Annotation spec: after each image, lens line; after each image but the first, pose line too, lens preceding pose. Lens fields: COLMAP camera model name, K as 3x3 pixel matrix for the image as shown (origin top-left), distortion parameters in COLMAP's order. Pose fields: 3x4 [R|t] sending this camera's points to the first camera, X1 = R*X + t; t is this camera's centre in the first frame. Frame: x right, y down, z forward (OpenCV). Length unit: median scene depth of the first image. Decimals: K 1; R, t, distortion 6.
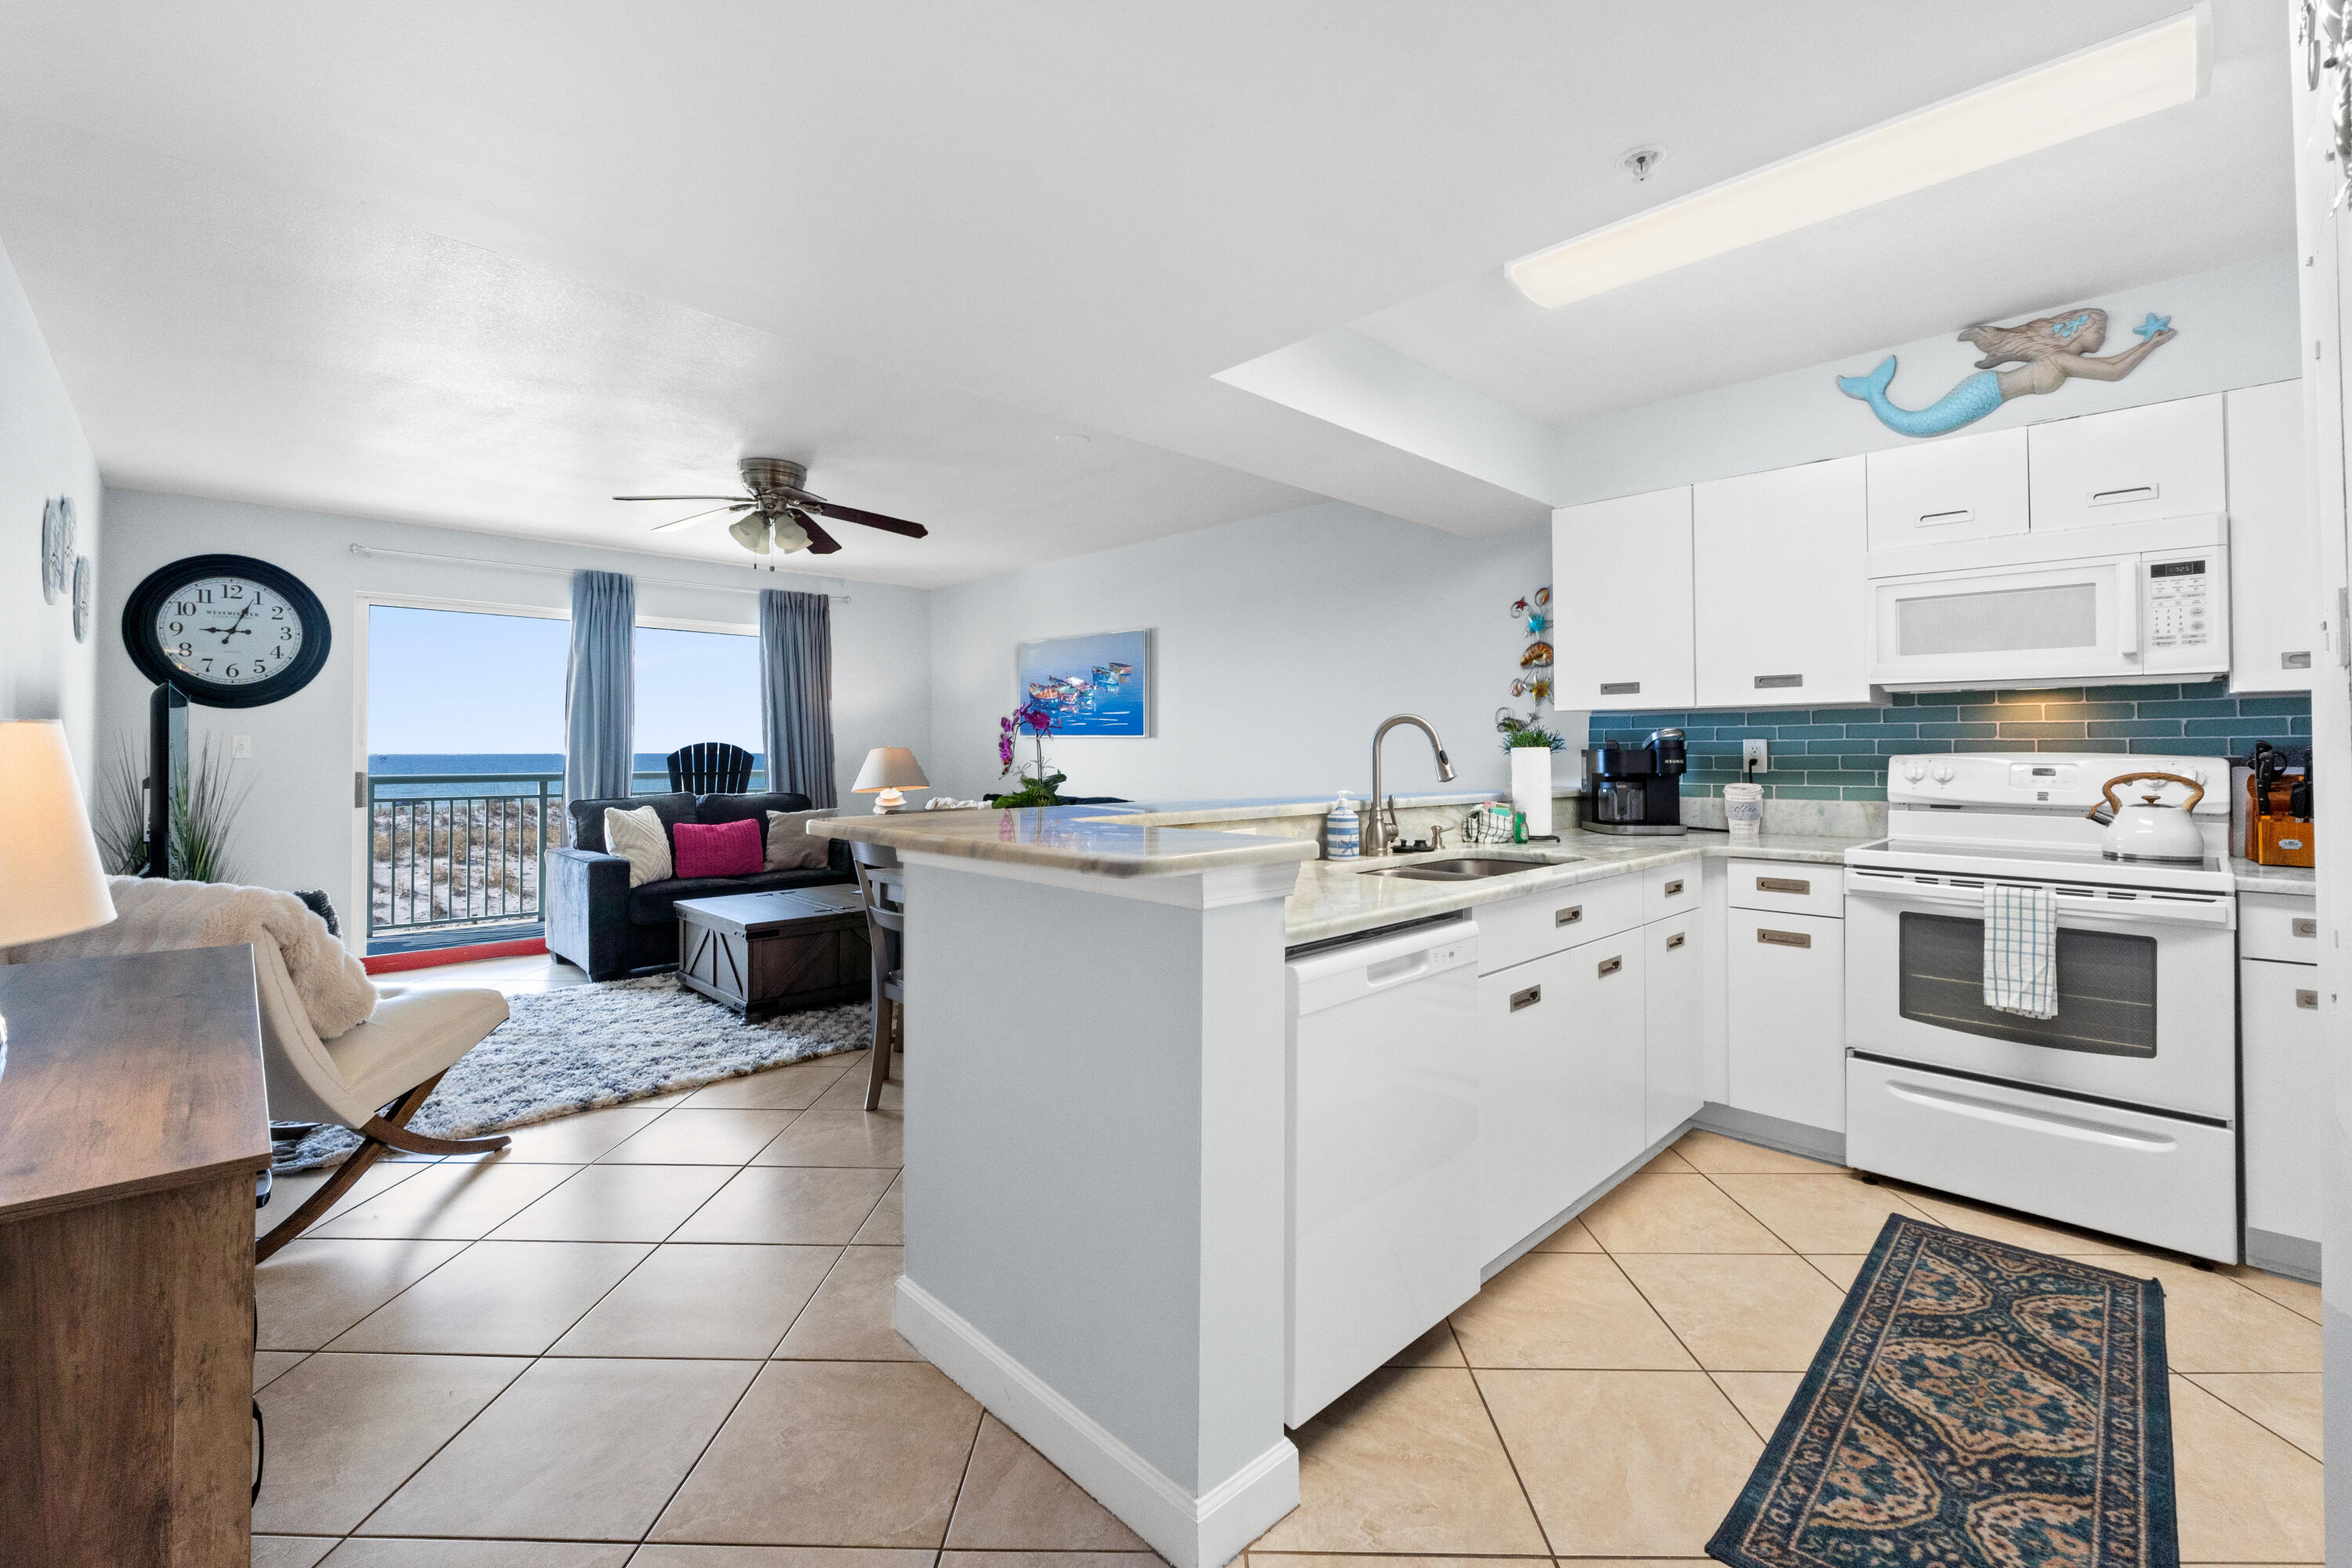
lens RADIAL K [[997.4, 0, 1176.0], [0, 997.4, 733.8], [0, 0, 1]] dist [-0.007527, -0.000176]
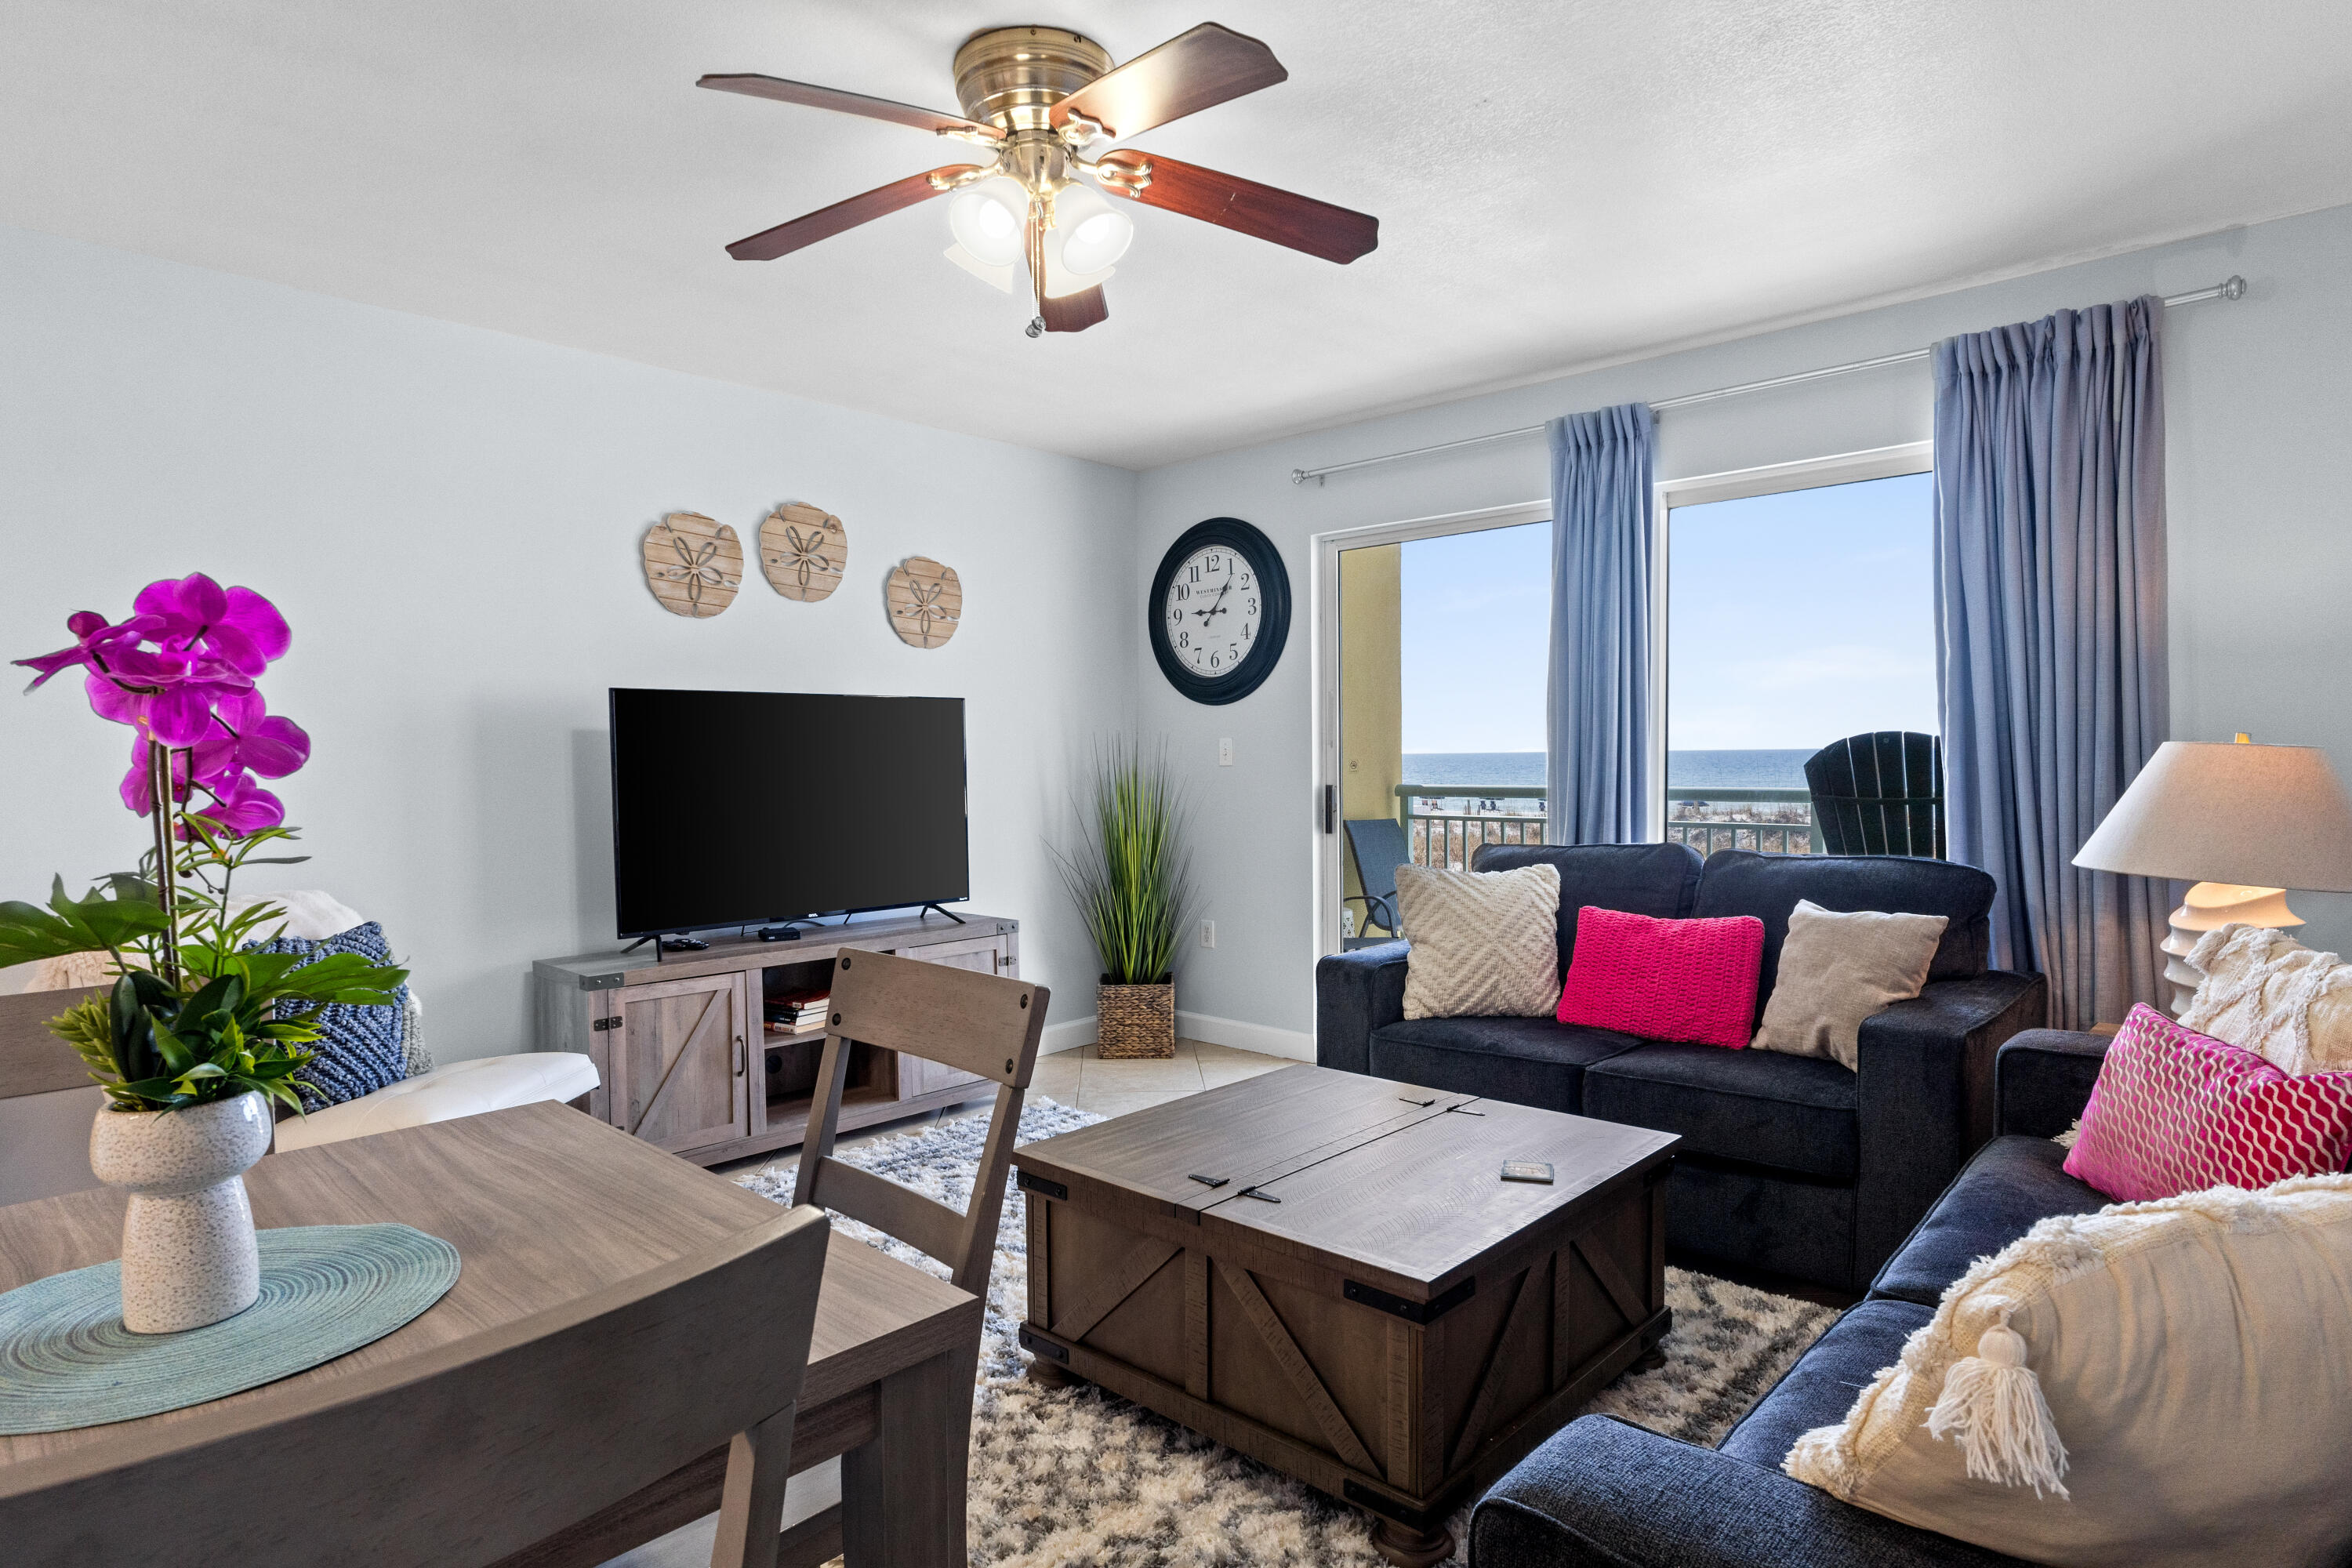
lens RADIAL K [[1278.9, 0, 1170.3], [0, 1278.9, 832.3], [0, 0, 1]] dist [-0.001740, -0.001022]
pose [[0.045012, 0.063698, -0.996954, 0.203737], [0.028224, 0.997486, 0.065006, 0.016035], [0.998588, -0.031064, 0.043101, 1.520755]]
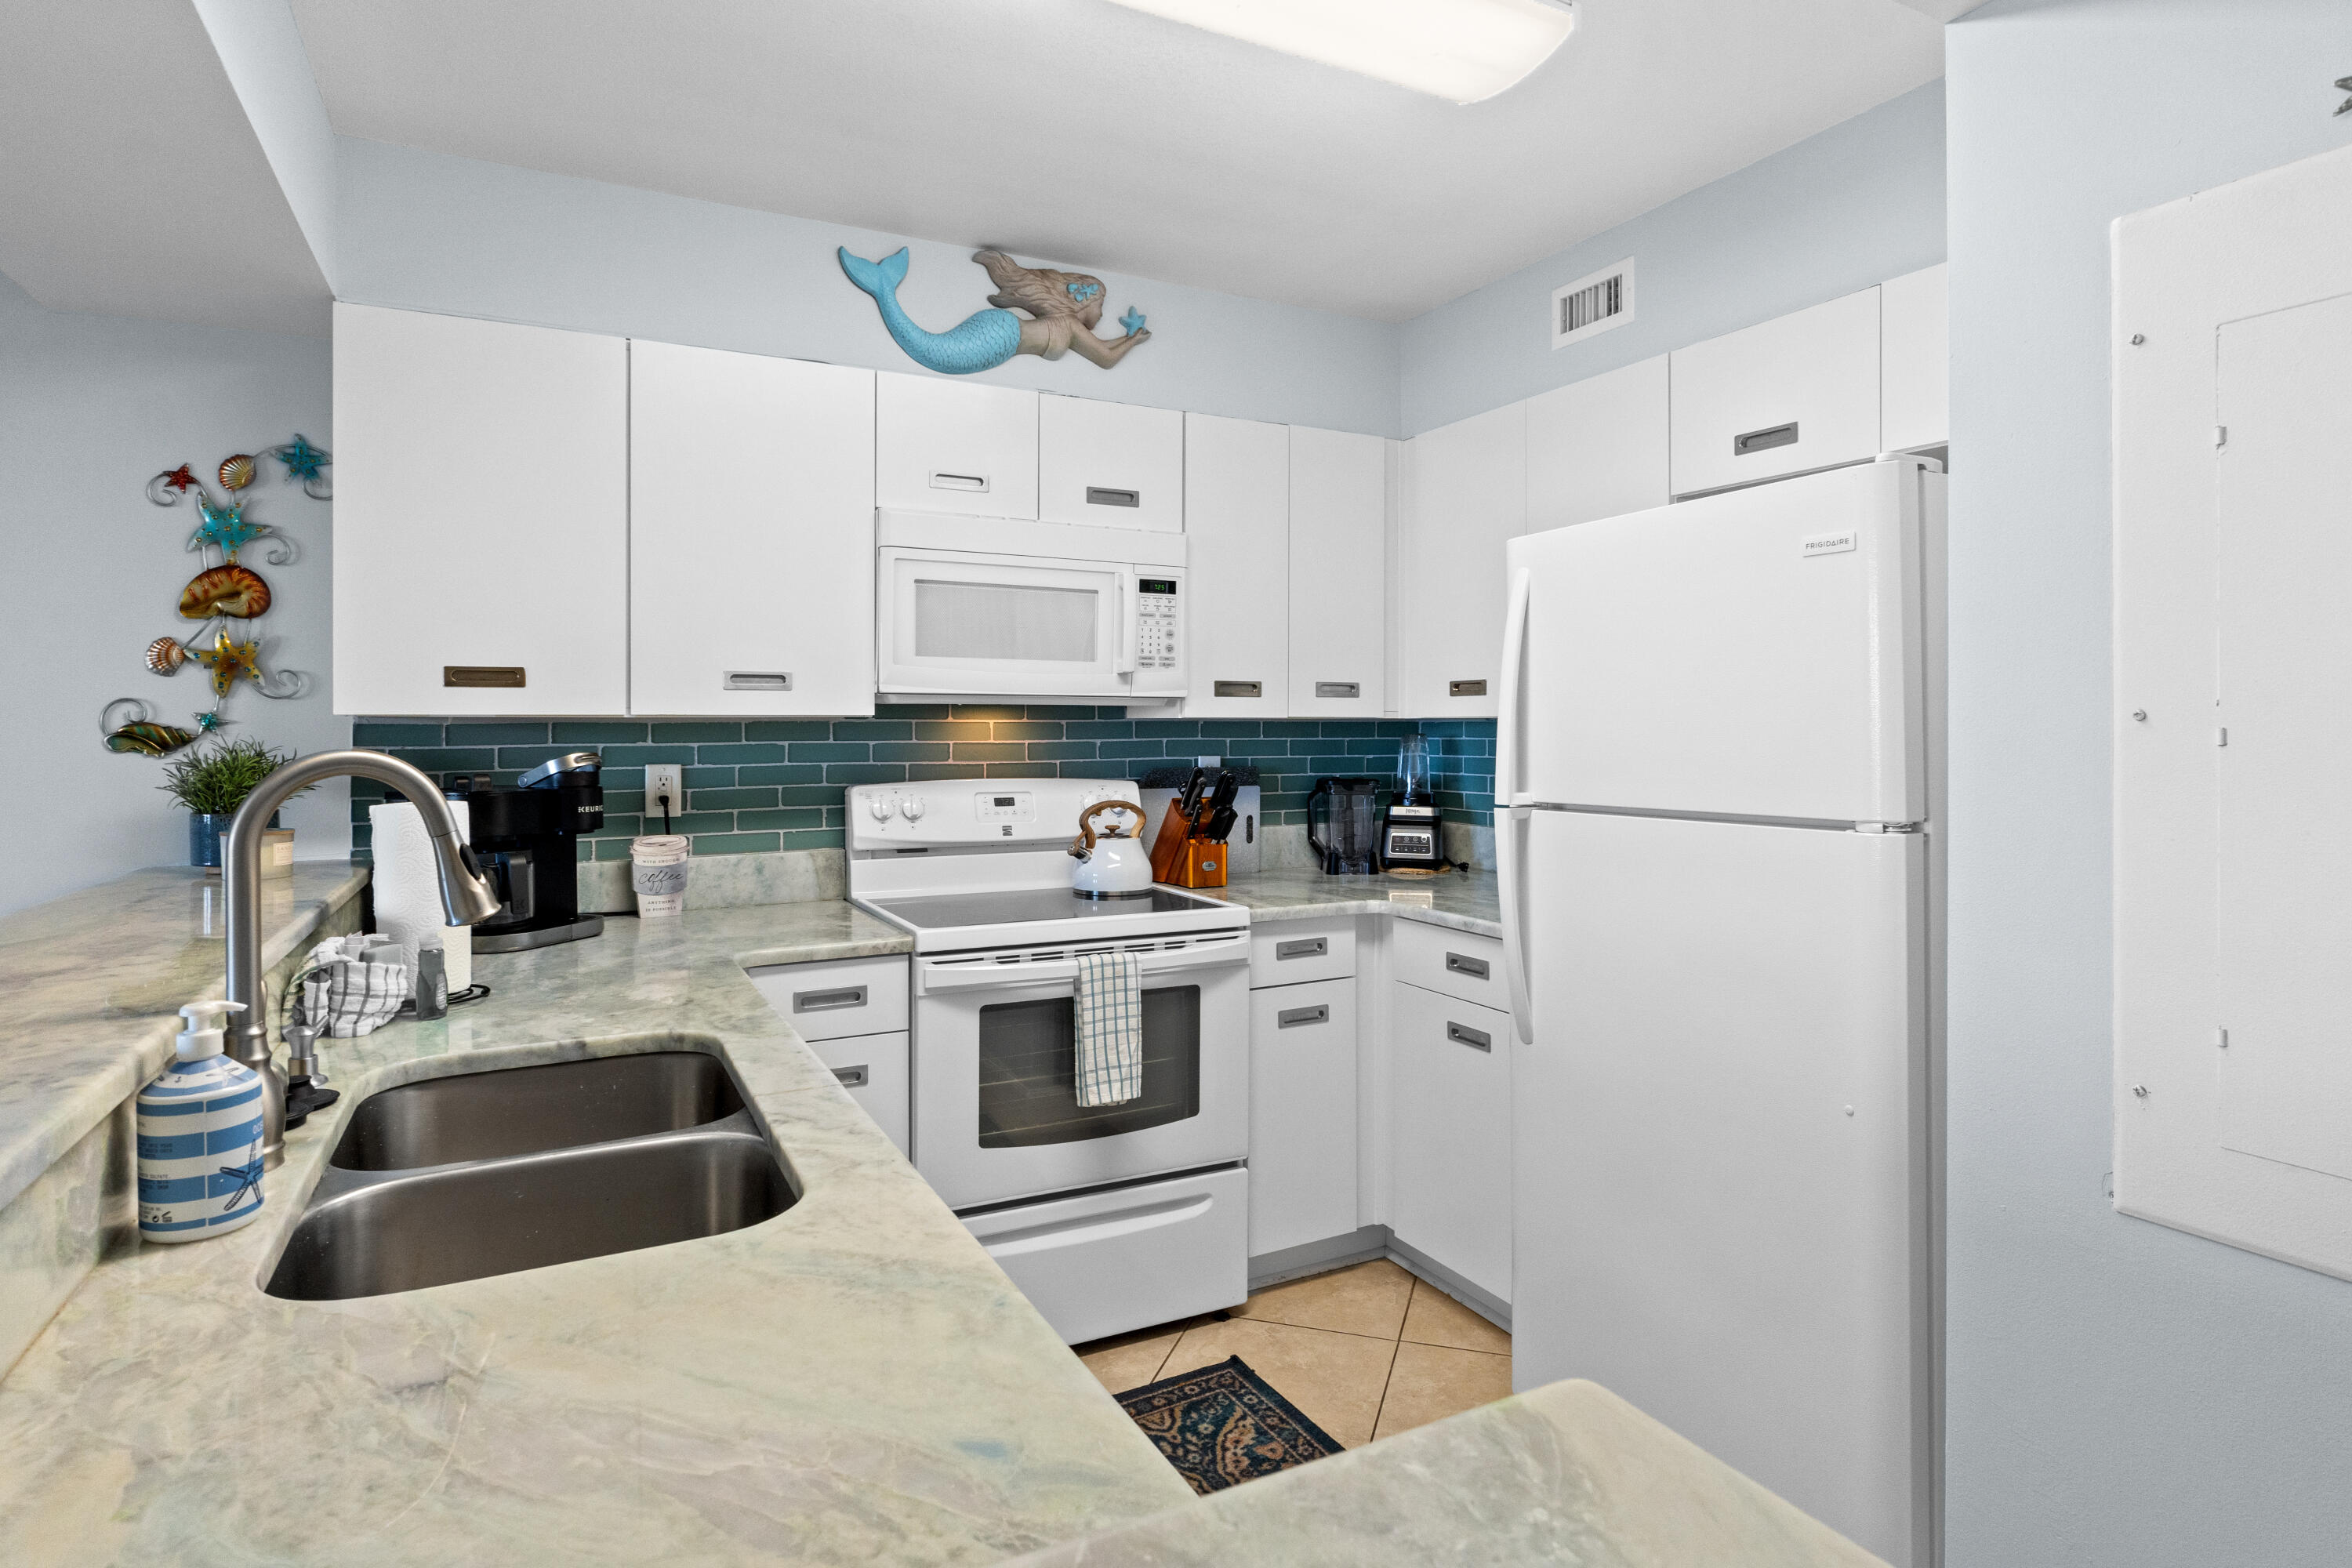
lens RADIAL K [[1239.5, 0, 1170.0], [0, 1239.5, 728.7], [0, 0, 1]] dist [-0.005049, -0.000650]
pose [[0.292414, -0.001372, 0.956291, -0.103553], [-0.013508, 0.999893, 0.005566, -0.032310], [-0.956196, -0.014545, 0.292364, 0.553002]]
